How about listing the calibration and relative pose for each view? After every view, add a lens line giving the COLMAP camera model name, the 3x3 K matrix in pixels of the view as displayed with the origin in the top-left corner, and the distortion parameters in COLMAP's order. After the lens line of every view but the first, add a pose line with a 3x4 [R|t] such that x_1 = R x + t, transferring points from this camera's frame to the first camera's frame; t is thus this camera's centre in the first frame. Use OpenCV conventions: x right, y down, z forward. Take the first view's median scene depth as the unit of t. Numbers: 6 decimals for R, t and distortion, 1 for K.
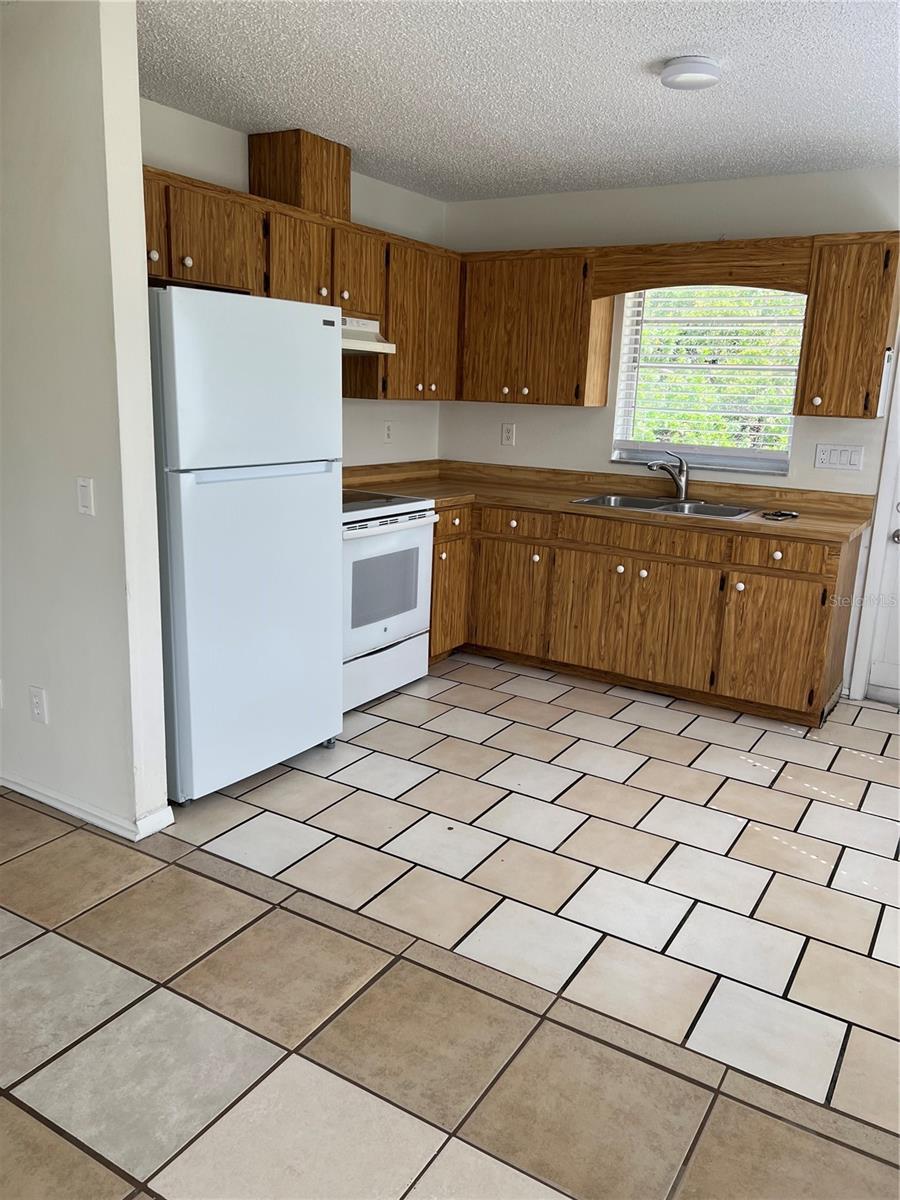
lens RADIAL K [[910.9, 0, 449.2], [0, 910.9, 608.4], [0, 0, 1]] dist [0.050832, -0.046414]
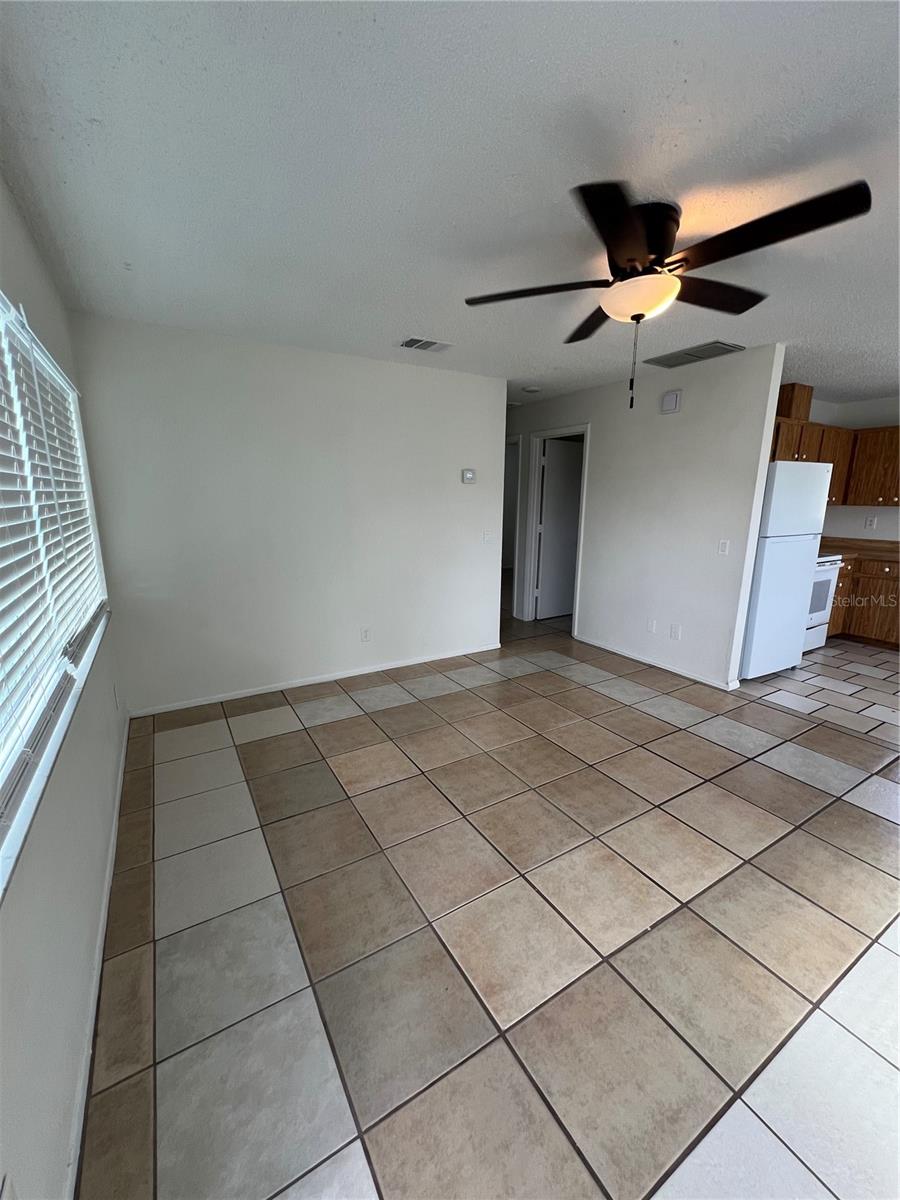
lens RADIAL K [[480.2, 0, 457.6], [0, 480.2, 595.4], [0, 0, 1]] dist [0.000433, -0.000282]
pose [[0.882230, 0.064510, -0.466378, -0.278685], [-0.086377, 0.995933, -0.025637, 0.069085], [0.462827, 0.062902, 0.884214, -0.311454]]
